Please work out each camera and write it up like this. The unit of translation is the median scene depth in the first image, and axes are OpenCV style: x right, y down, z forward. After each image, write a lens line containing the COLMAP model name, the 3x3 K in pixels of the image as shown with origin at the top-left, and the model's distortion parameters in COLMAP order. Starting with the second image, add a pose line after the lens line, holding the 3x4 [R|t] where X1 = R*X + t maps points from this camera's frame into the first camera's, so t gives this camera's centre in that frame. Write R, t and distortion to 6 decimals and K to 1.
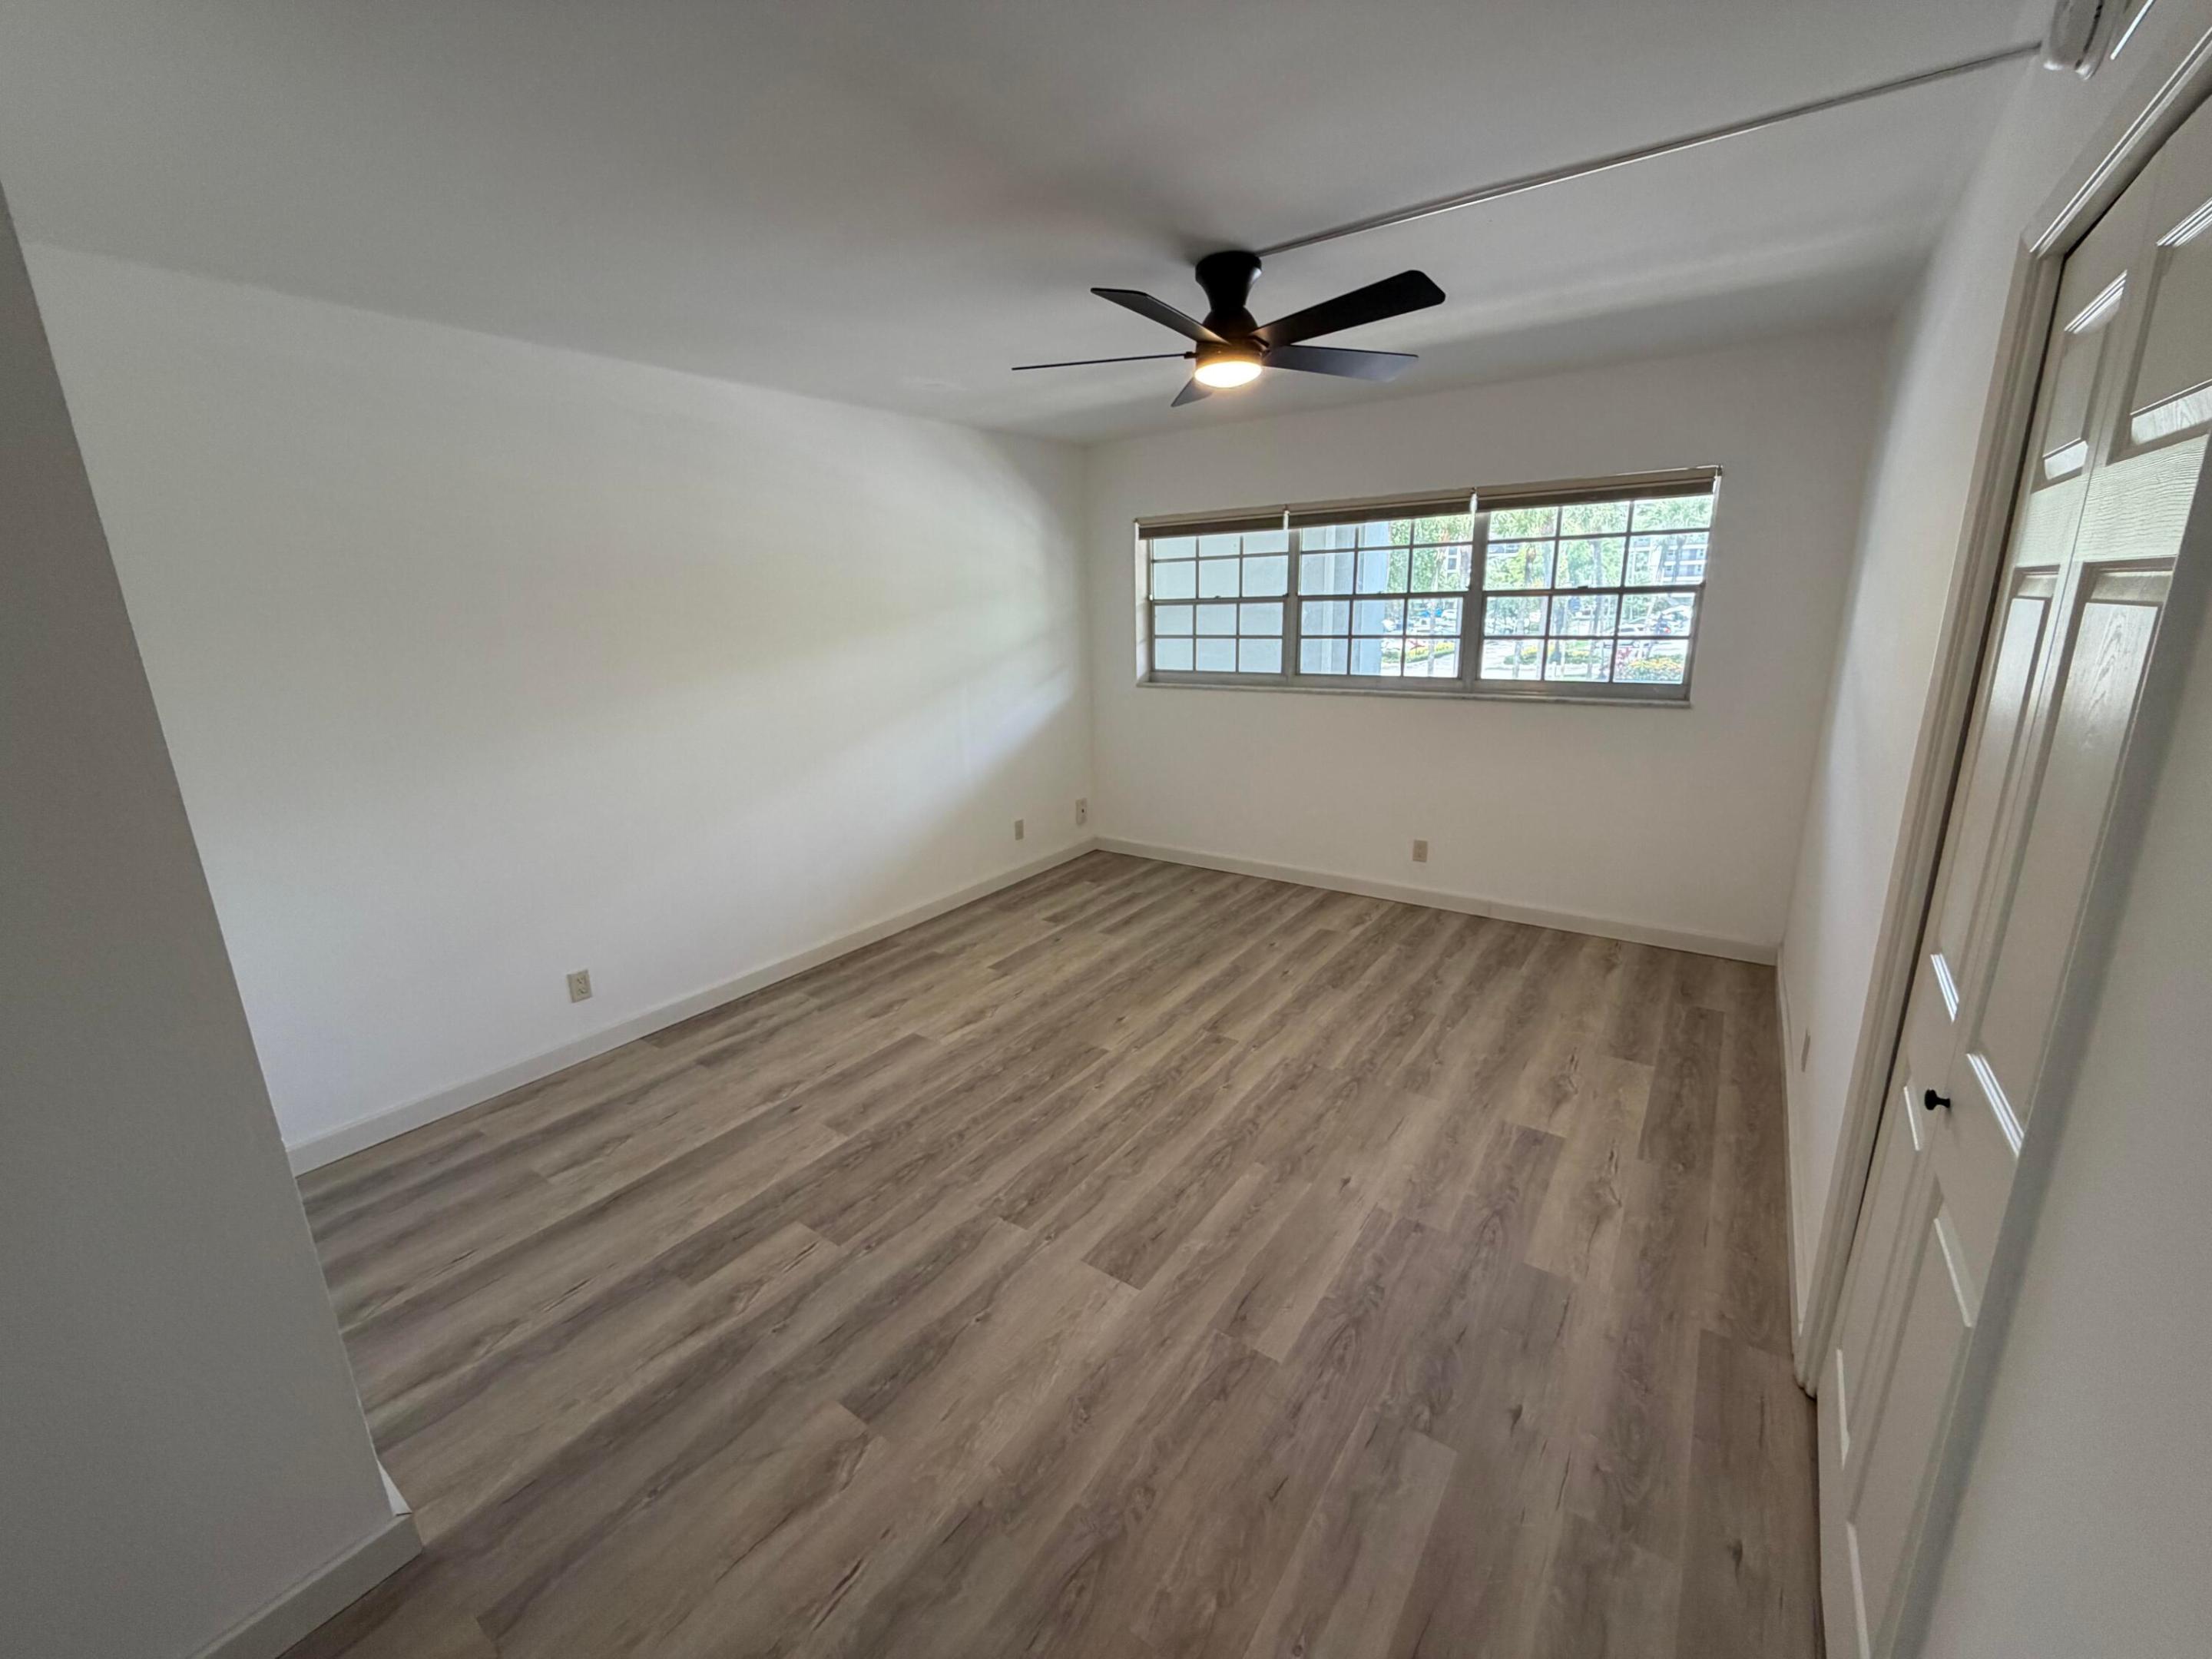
lens RADIAL K [[865.9, 0, 1096.0], [0, 865.9, 819.7], [0, 0, 1]] dist [0.001384, 0.000506]
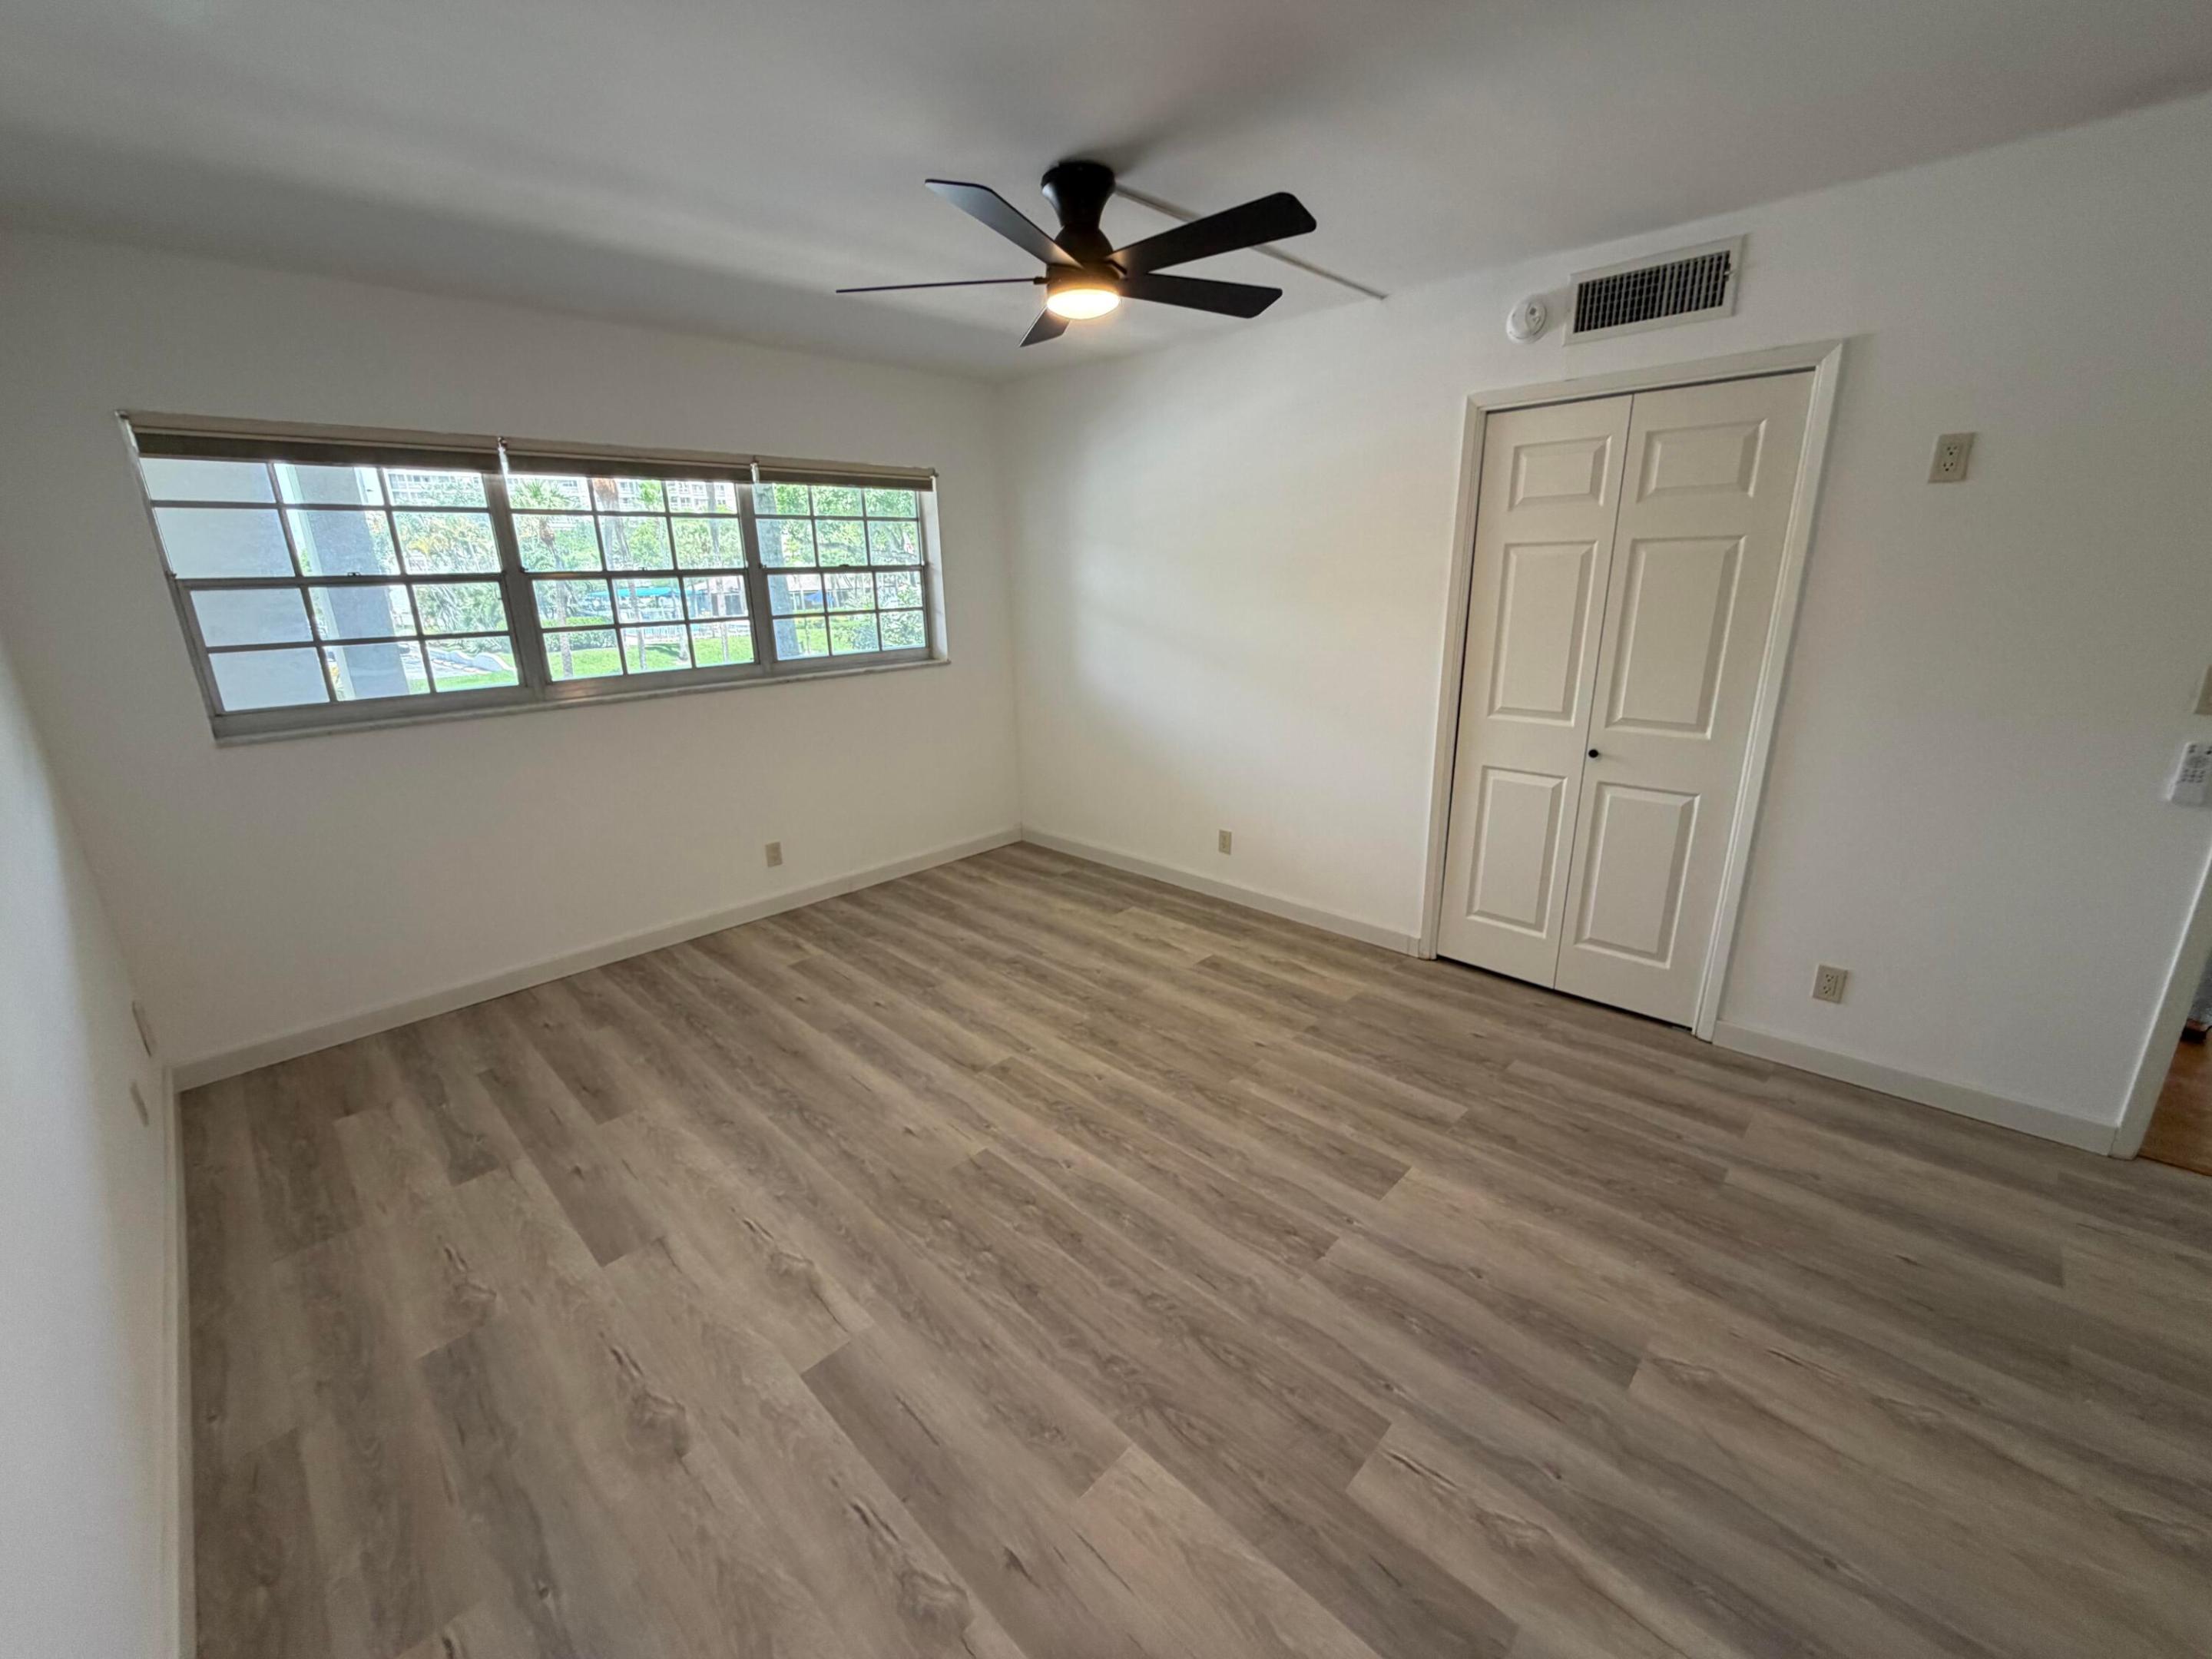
lens RADIAL K [[865.9, 0, 1097.1], [0, 865.9, 832.1], [0, 0, 1]] dist [0.001384, 0.000506]
pose [[0.168613, -0.267113, 0.948799, -0.577669], [0.259182, 0.940723, 0.218779, -0.131781], [-0.950996, 0.209023, 0.227849, 0.617392]]
